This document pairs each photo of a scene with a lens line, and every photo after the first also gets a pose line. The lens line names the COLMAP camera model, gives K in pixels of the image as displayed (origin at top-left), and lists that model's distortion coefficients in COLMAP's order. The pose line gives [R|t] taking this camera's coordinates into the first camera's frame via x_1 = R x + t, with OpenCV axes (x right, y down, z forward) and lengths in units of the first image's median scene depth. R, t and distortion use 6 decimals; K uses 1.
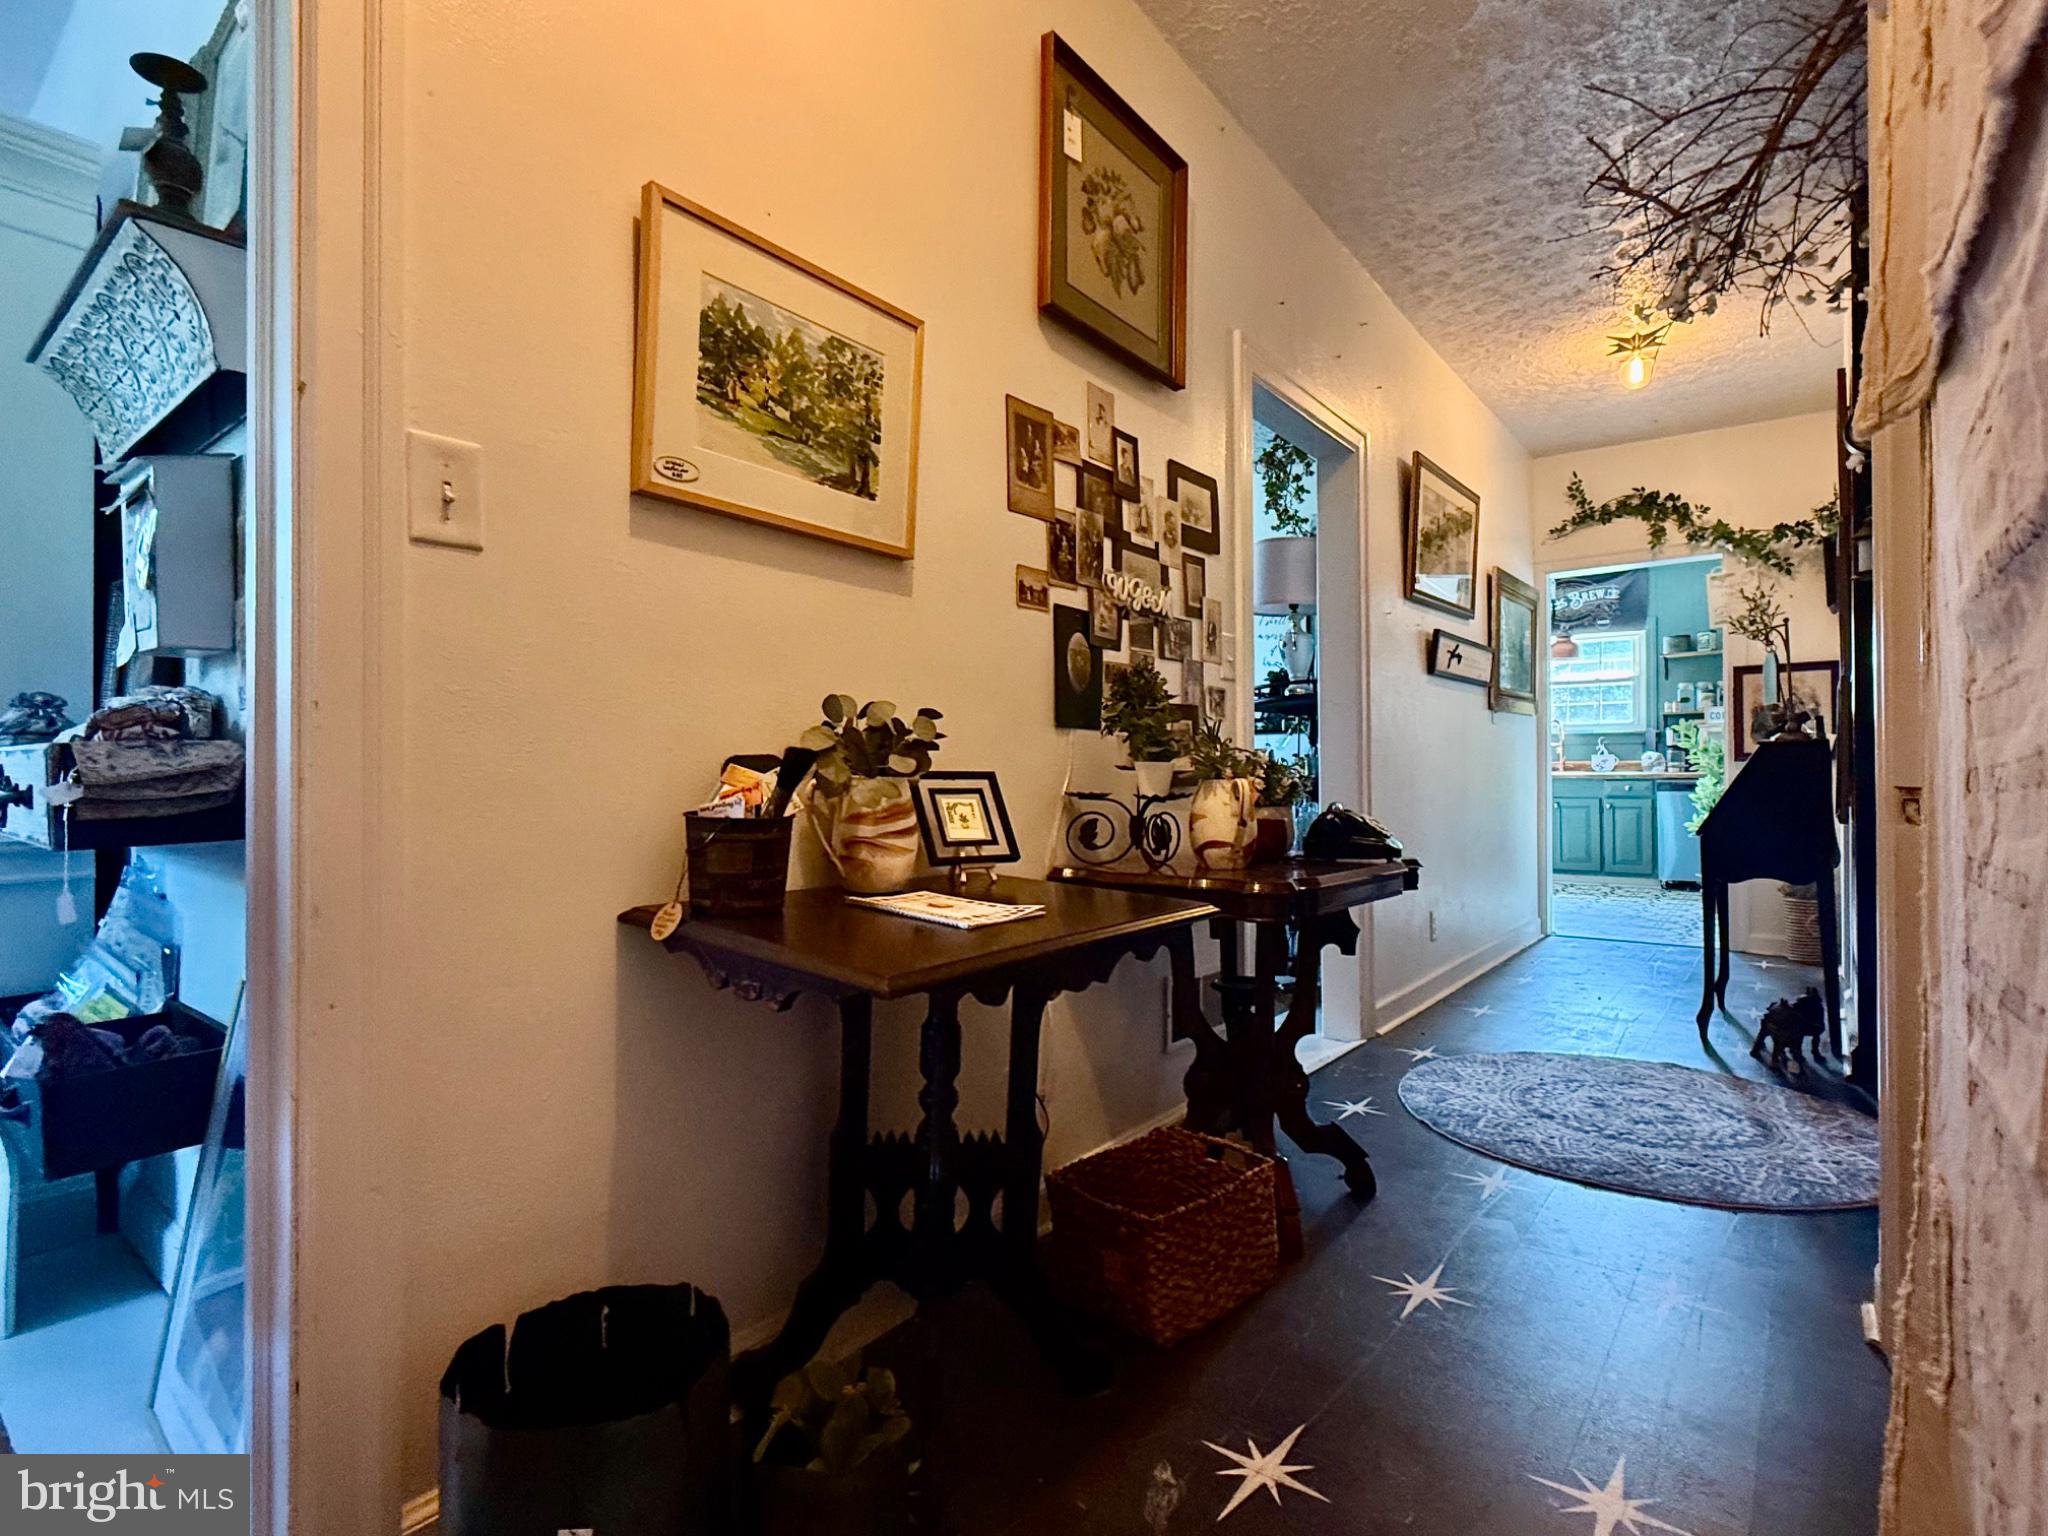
lens RADIAL K [[989.3, 0, 1022.9], [0, 989.3, 770.2], [0, 0, 1]] dist [0.010503, 0.000482]
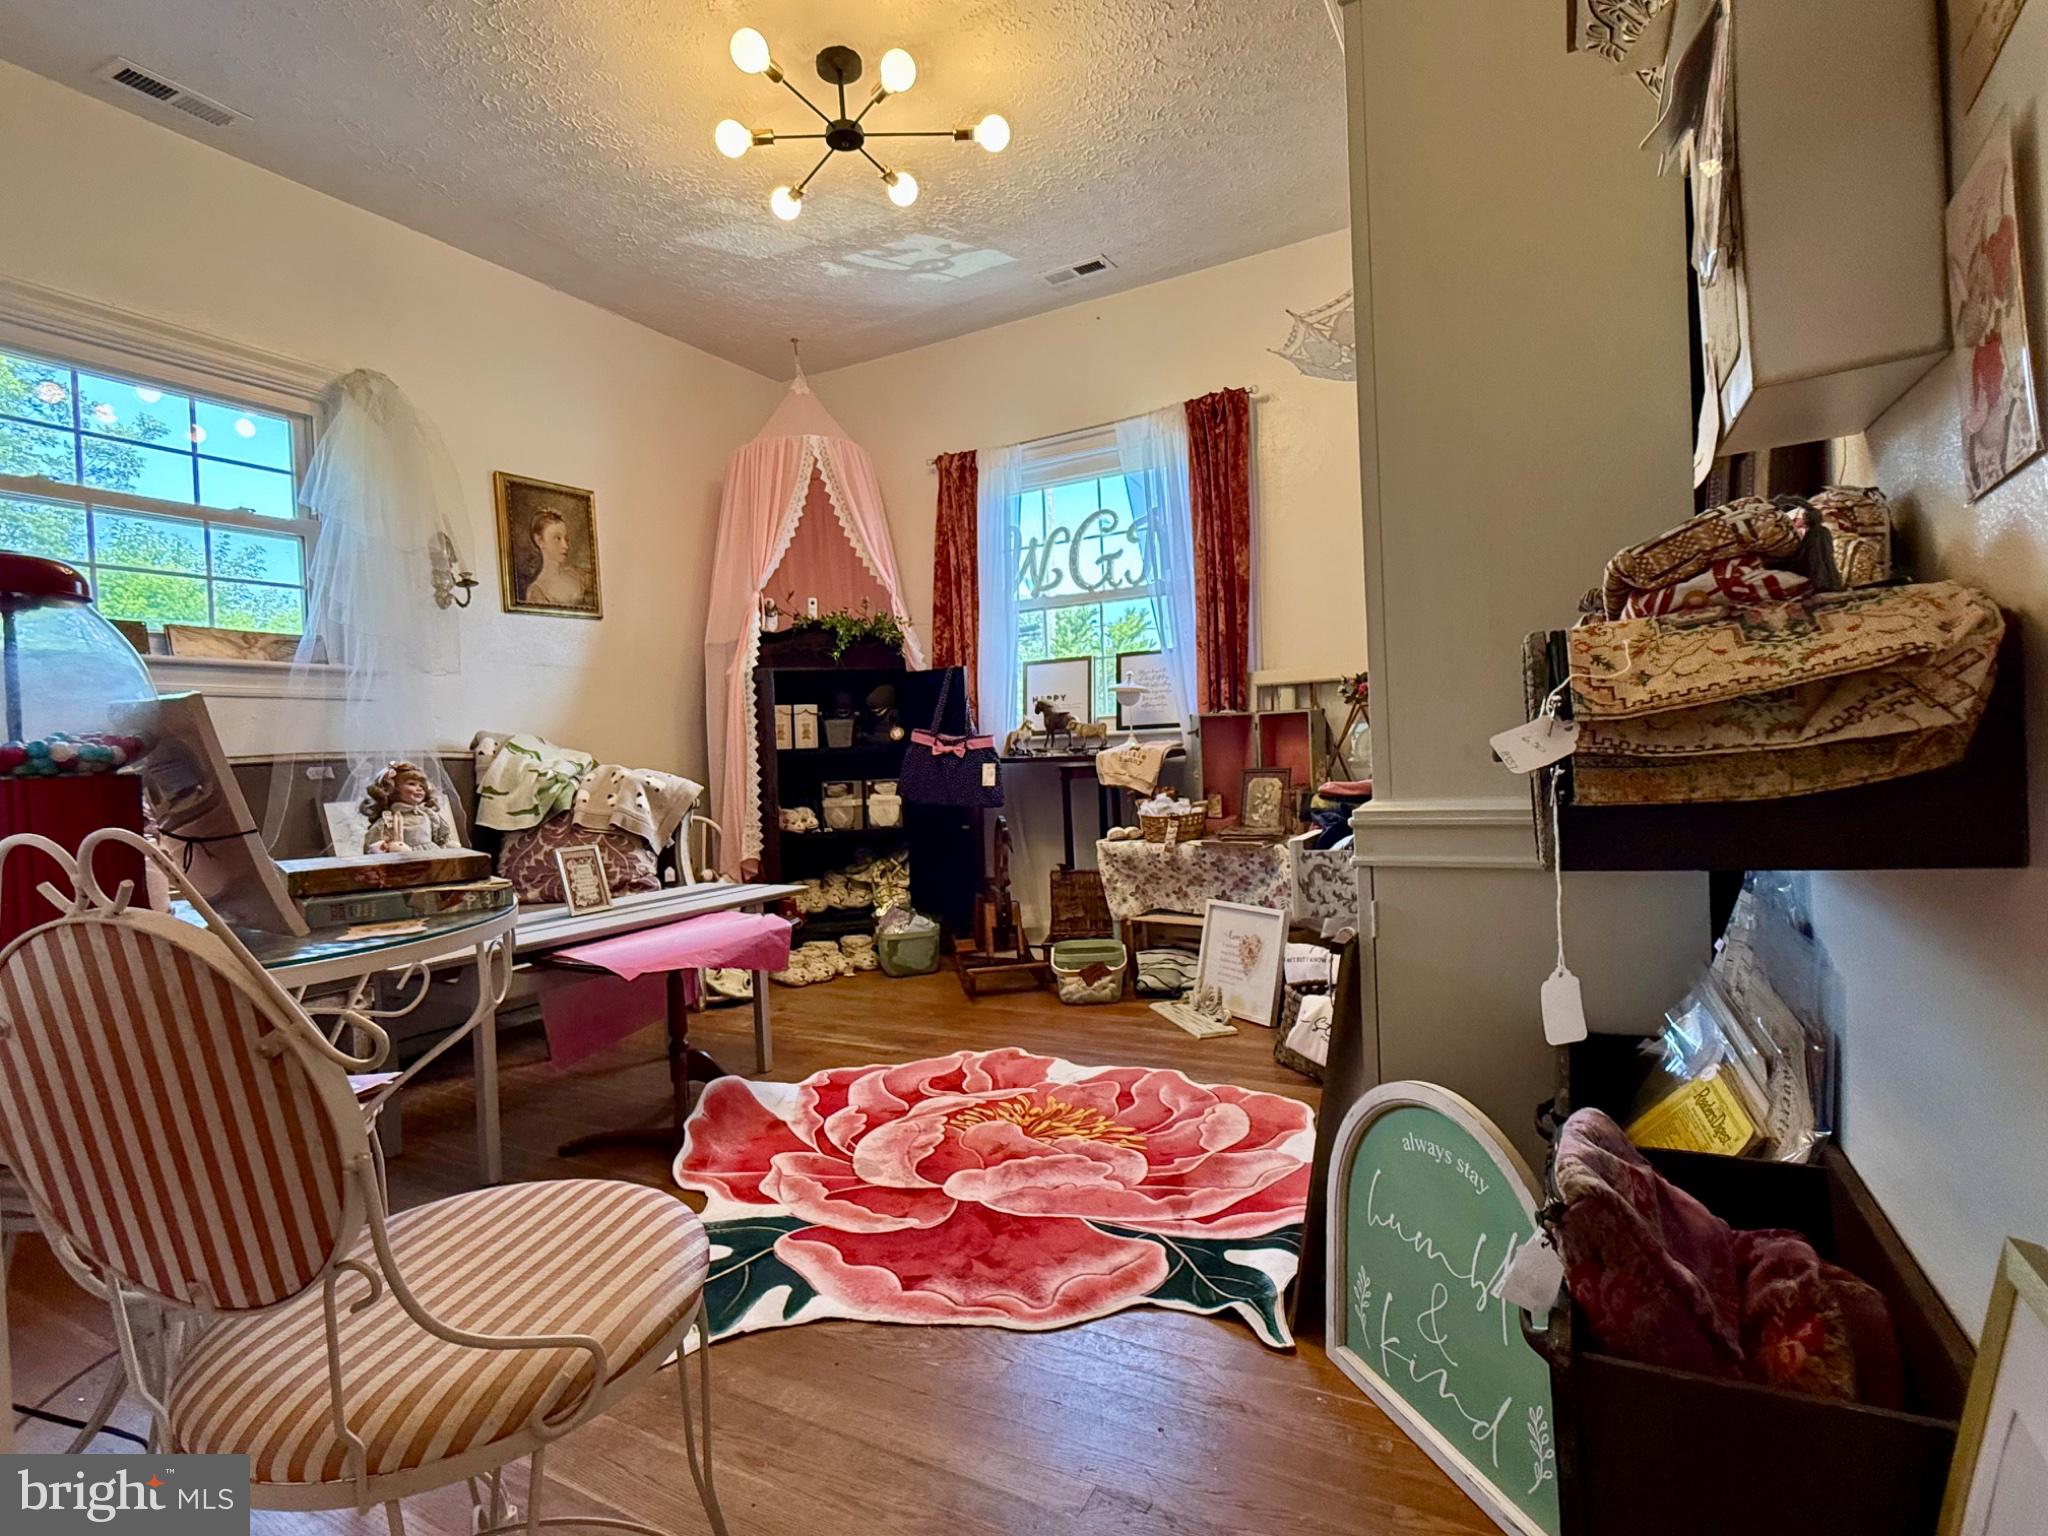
lens RADIAL K [[989.3, 0, 1021.6], [0, 989.3, 767.5], [0, 0, 1]] dist [0.010503, 0.000482]
pose [[0.172502, 0.009184, -0.984966, -0.529551], [0.047633, 0.998709, 0.017654, 0.013716], [0.983857, -0.049963, 0.171842, 0.644726]]
